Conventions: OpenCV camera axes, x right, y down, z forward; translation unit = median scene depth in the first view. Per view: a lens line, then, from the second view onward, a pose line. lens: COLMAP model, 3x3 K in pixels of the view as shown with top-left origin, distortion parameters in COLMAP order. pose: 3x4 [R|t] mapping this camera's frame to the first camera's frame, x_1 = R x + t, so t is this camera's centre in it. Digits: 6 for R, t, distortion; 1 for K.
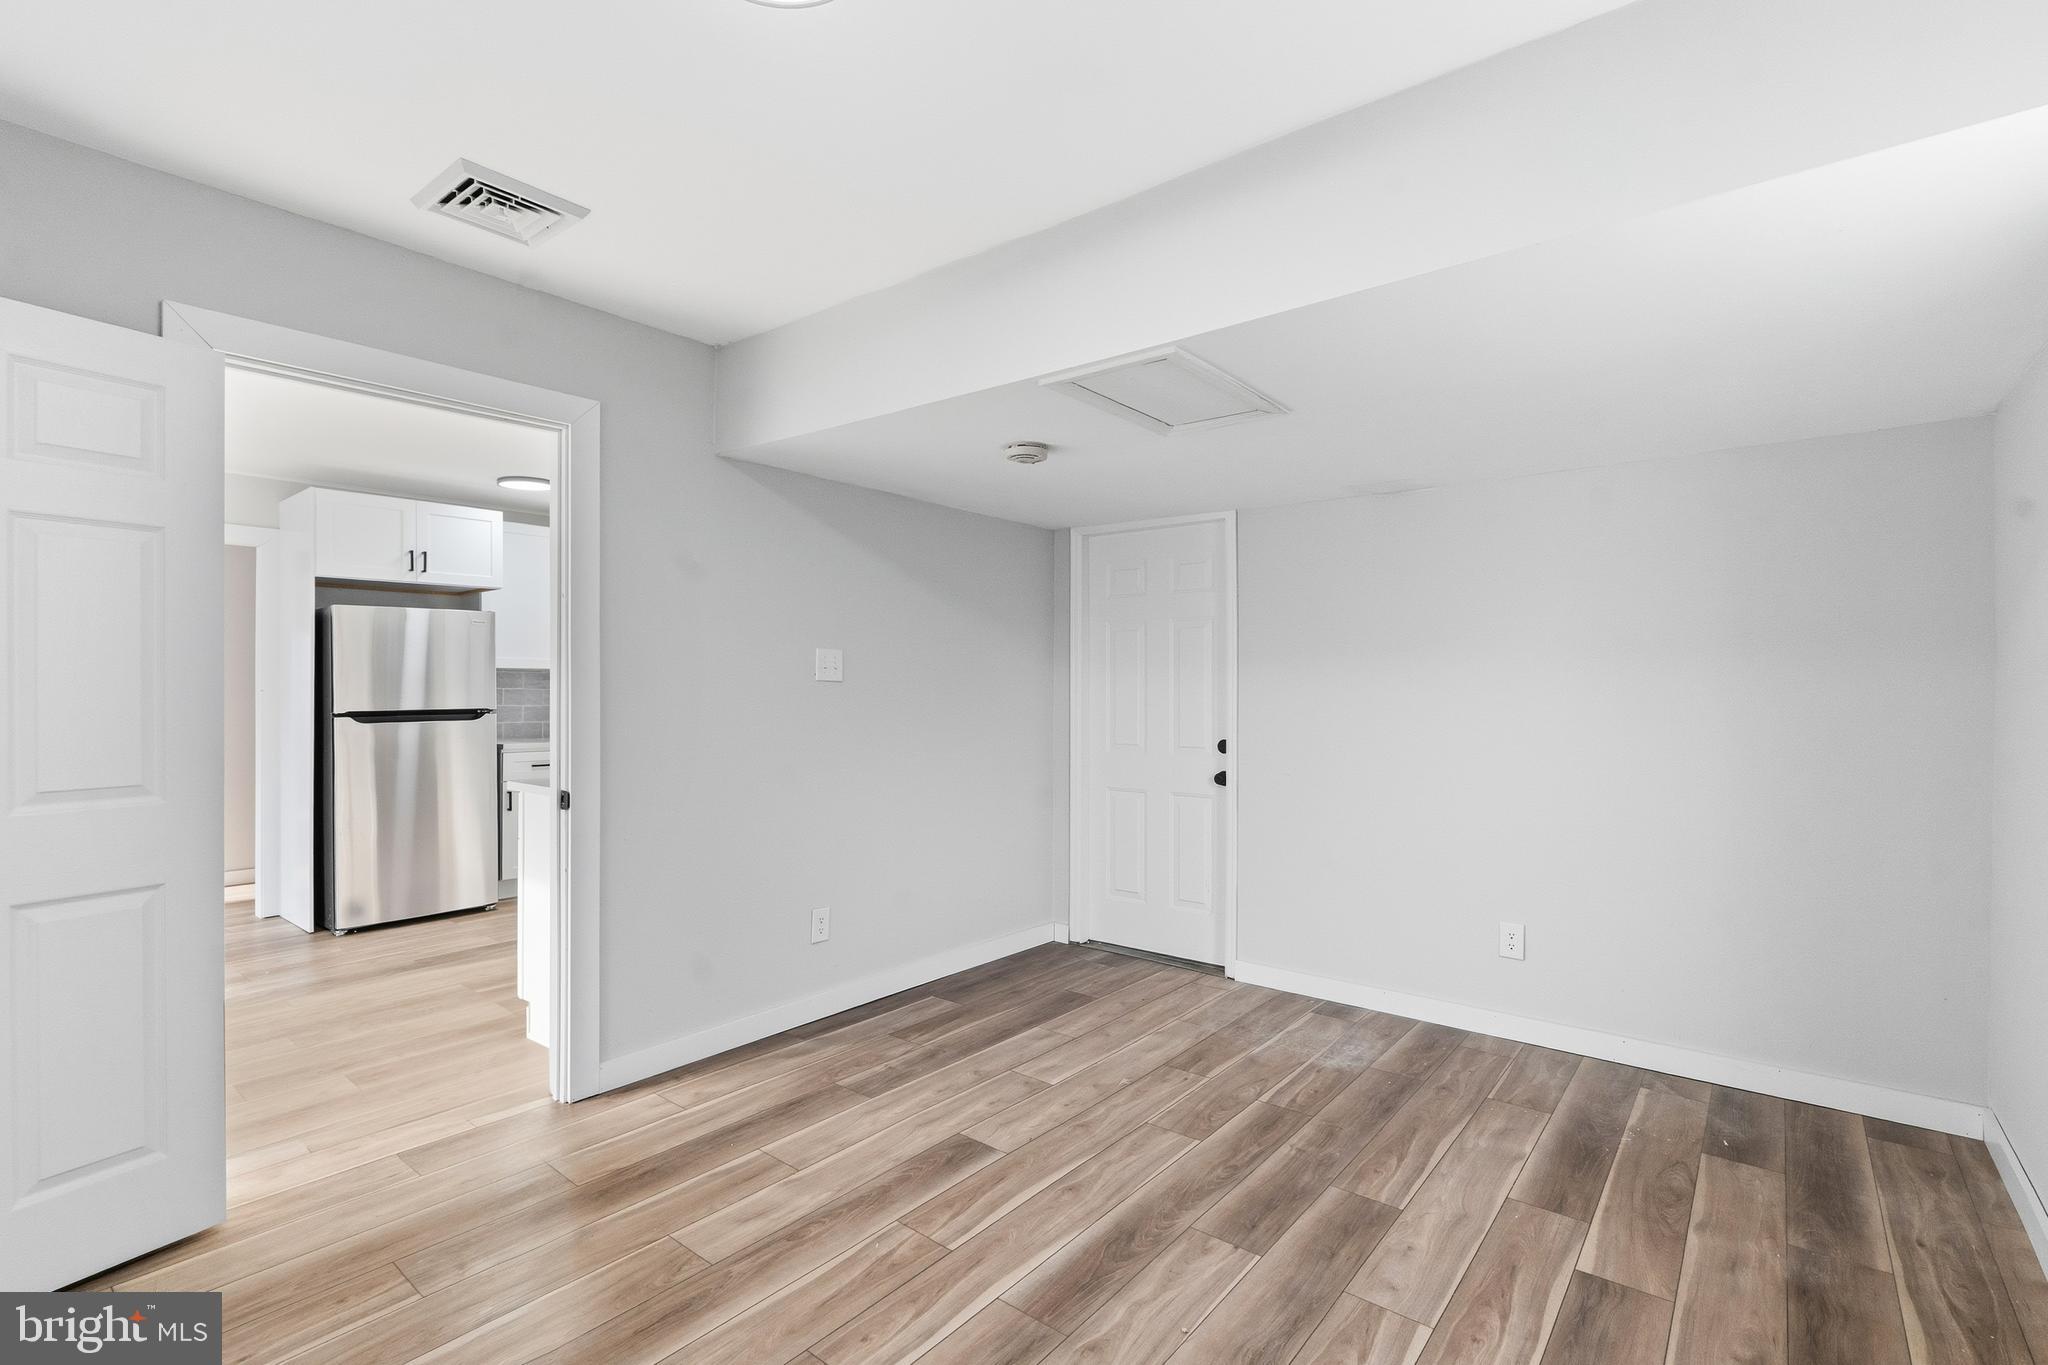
lens RADIAL K [[934.7, 0, 1023.1], [0, 934.7, 684.3], [0, 0, 1]] dist [-0.003811, -0.000267]
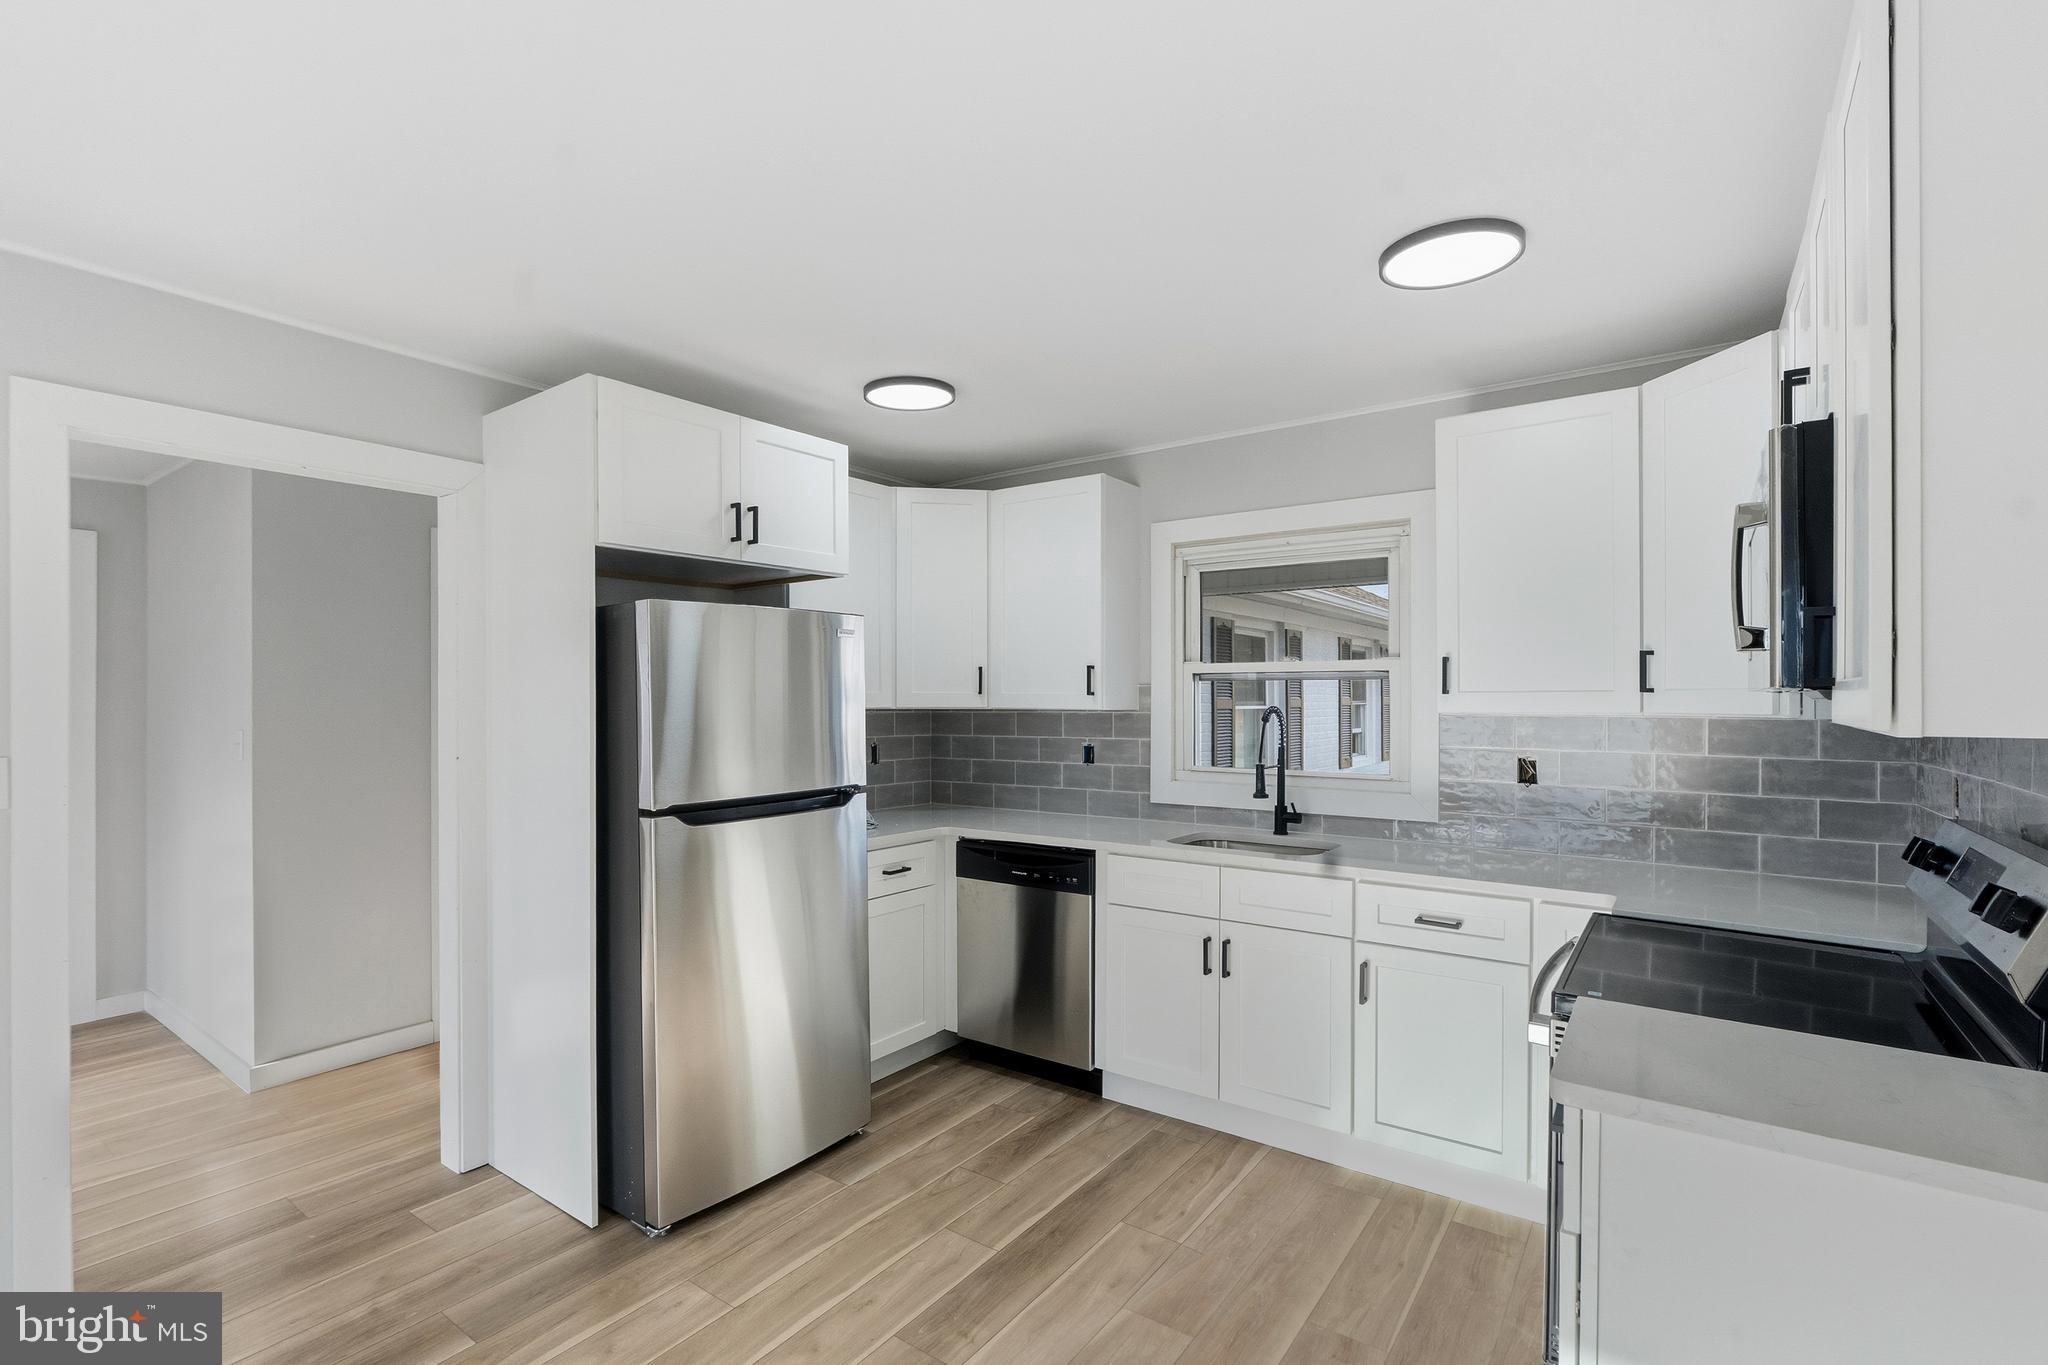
lens RADIAL K [[934.7, 0, 1025.1], [0, 934.7, 689.9], [0, 0, 1]] dist [-0.003811, -0.000267]
pose [[0.998435, -0.002818, 0.055853, -0.517829], [0.002709, 0.999994, 0.002028, -0.033748], [-0.055859, -0.001873, 0.998437, 0.435390]]
